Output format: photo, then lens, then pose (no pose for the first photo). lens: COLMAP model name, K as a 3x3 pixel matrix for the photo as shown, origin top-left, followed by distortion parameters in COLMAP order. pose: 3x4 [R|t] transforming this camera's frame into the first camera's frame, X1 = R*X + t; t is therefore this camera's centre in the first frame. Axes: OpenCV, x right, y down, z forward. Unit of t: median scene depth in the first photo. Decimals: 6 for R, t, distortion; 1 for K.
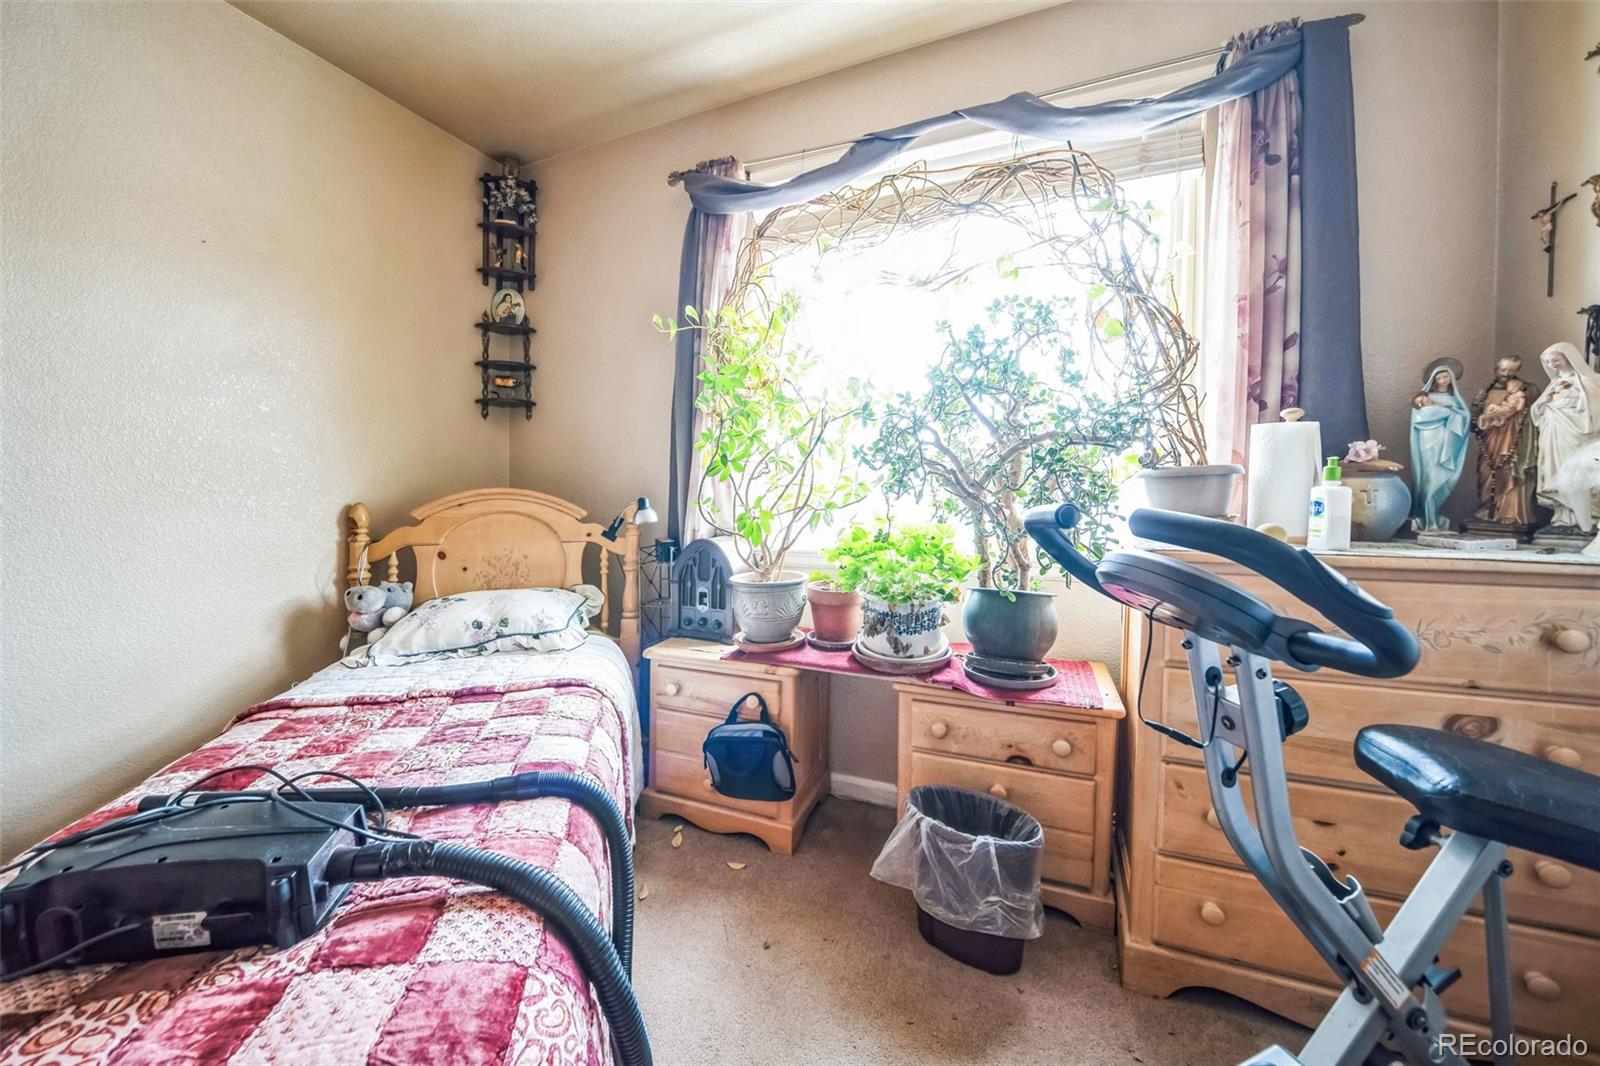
lens RADIAL K [[616.1, 0, 814.8], [0, 616.1, 500.4], [0, 0, 1]] dist [0.022501, -0.017080]
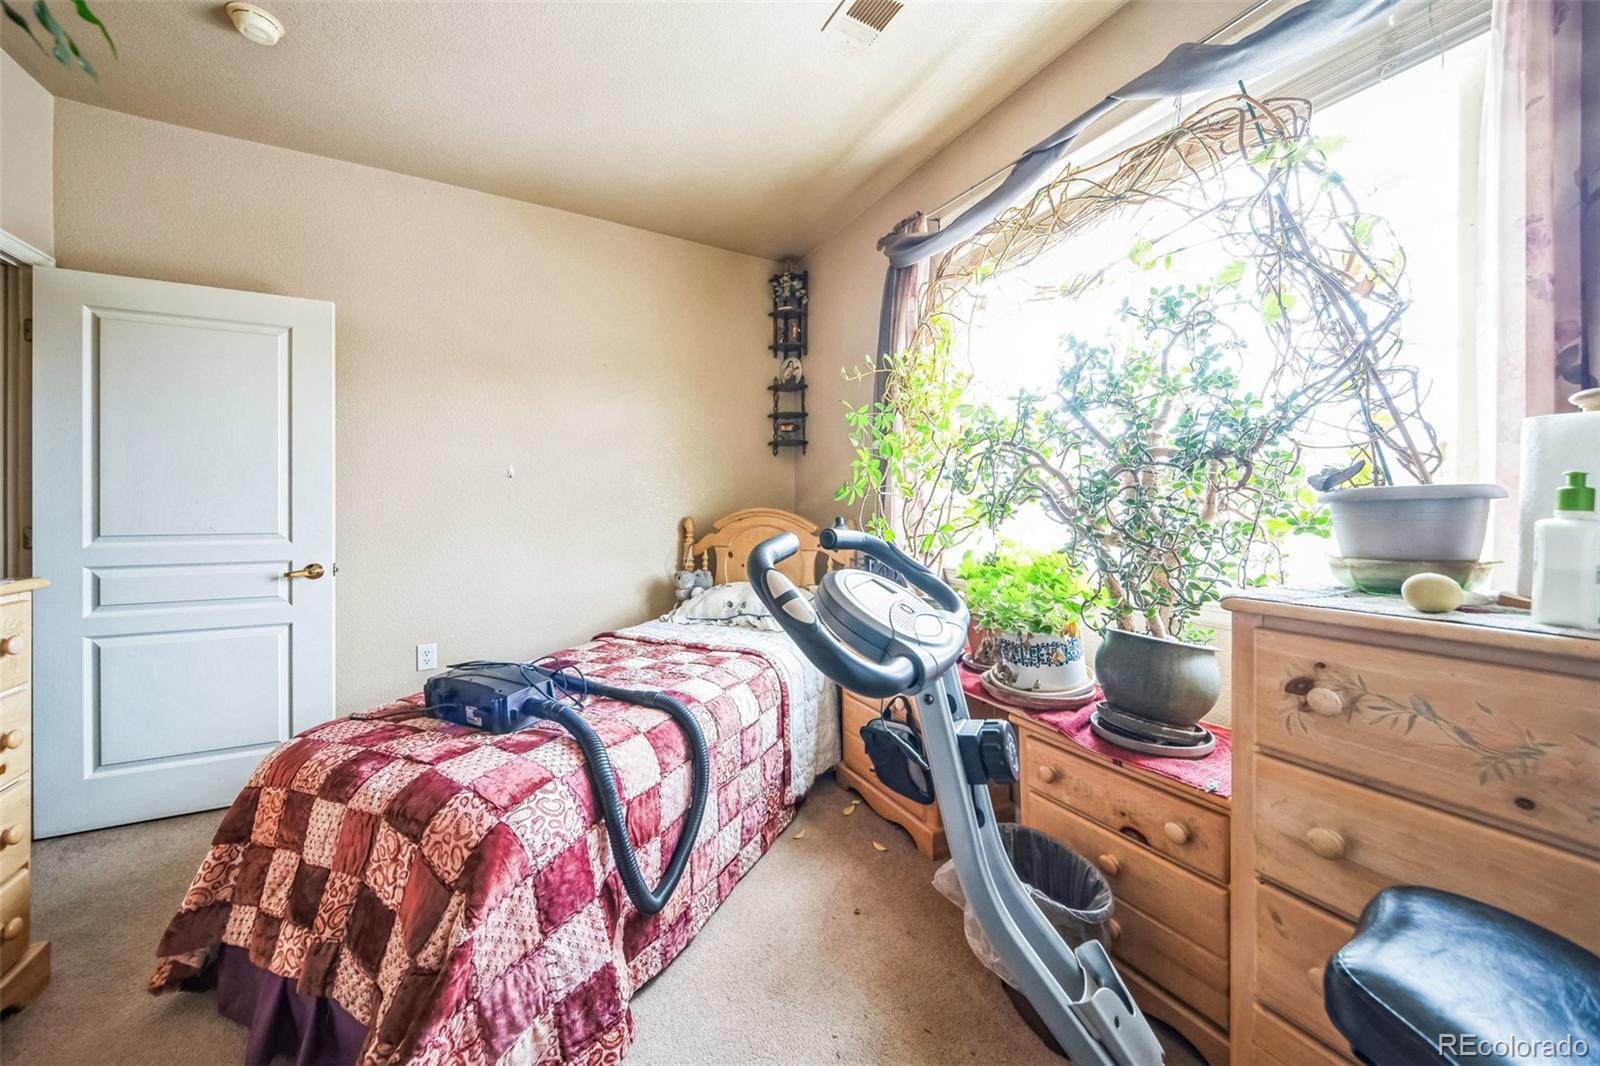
lens RADIAL K [[599.2, 0, 780.4], [0, 599.2, 504.3], [0, 0, 1]] dist [0.026329, -0.015145]
pose [[0.757899, 0.006937, -0.652335, 0.422546], [-0.026449, 0.999448, -0.020101, -0.002163], [0.651836, 0.032488, 0.757664, 0.035156]]
